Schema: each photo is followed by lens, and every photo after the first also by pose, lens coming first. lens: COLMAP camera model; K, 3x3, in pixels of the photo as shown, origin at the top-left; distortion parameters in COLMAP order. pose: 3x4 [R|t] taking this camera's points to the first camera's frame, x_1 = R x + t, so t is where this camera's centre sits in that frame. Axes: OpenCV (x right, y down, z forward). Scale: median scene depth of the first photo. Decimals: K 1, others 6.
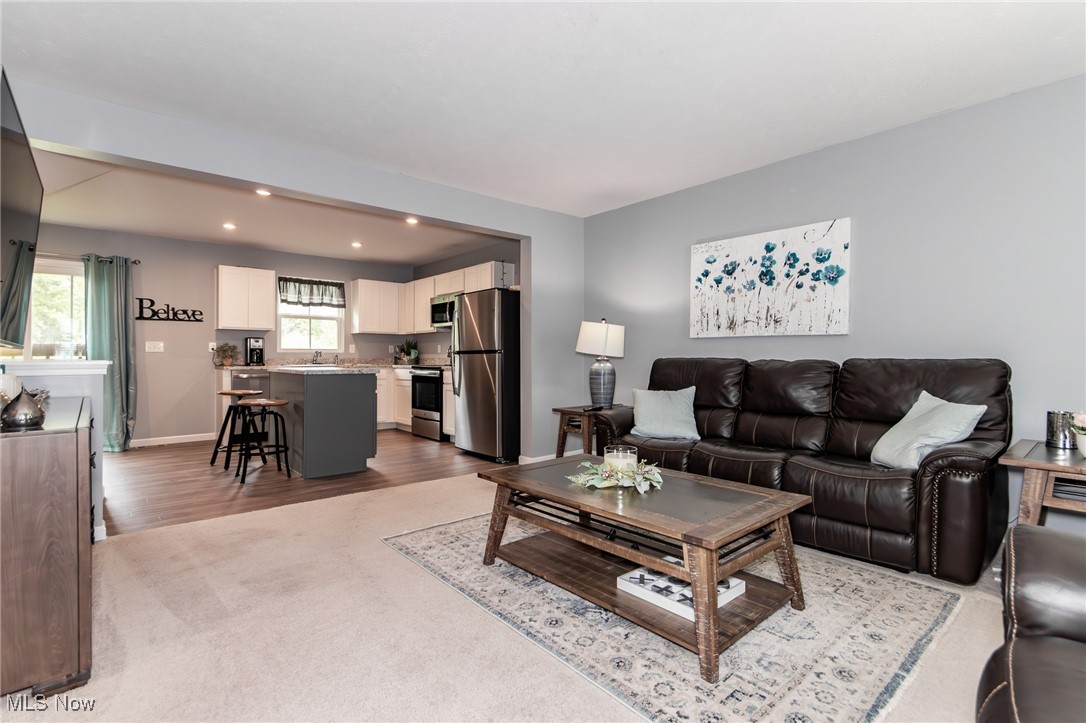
lens RADIAL K [[523.3, 0, 545.1], [0, 523.3, 365.7], [0, 0, 1]] dist [0.000551, 0.000345]
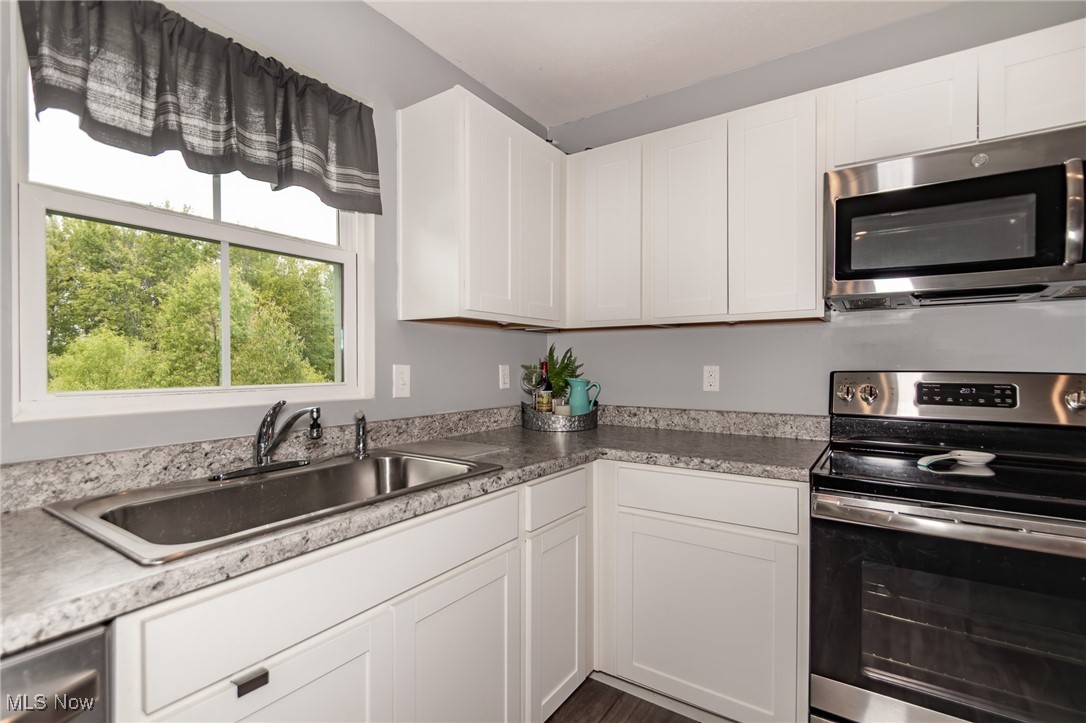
lens RADIAL K [[512.4, 0, 544.9], [0, 512.4, 362.2], [0, 0, 1]] dist [0.015085, -0.000150]
pose [[0.961812, -0.000984, 0.273709, -0.655517], [0.005595, 0.999855, -0.016068, -0.066025], [-0.273654, 0.016986, 0.961678, 1.324808]]
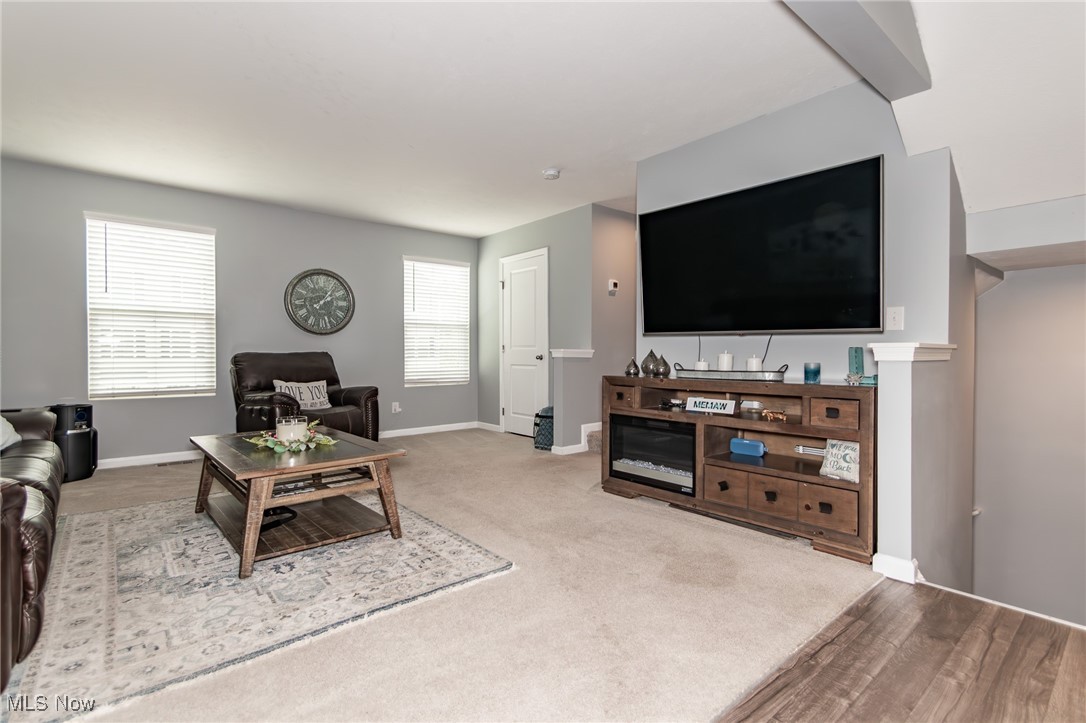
lens RADIAL K [[511.4, 0, 546.0], [0, 511.4, 358.8], [0, 0, 1]] dist [0.003088, 0.000334]
pose [[-0.999999, 0.000467, 0.001203, -0.245554], [0.000500, 0.999623, 0.027450, -0.006525], [-0.001189, 0.027451, -0.999622, 1.213316]]
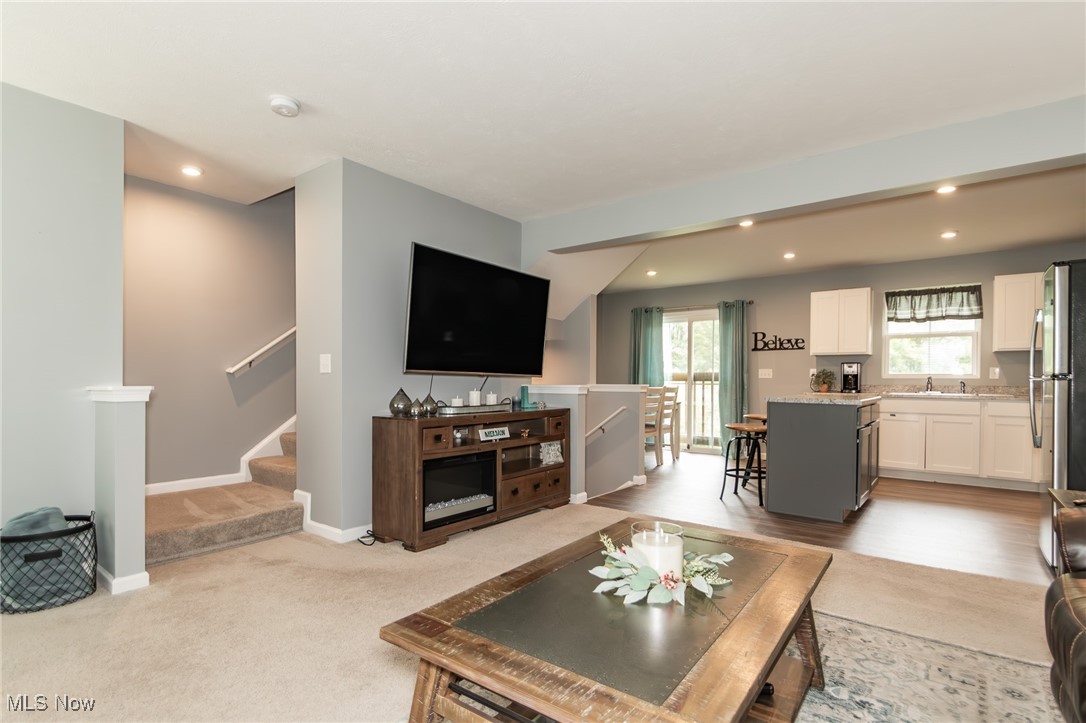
lens RADIAL K [[538.1, 0, 523.7], [0, 538.1, 379.7], [0, 0, 1]] dist [-0.002337, -0.002266]
pose [[0.183079, -0.000841, -0.983098, 0.432270], [-0.020800, 0.999772, -0.004729, -0.011011], [0.982878, 0.021314, 0.183020, 0.396004]]
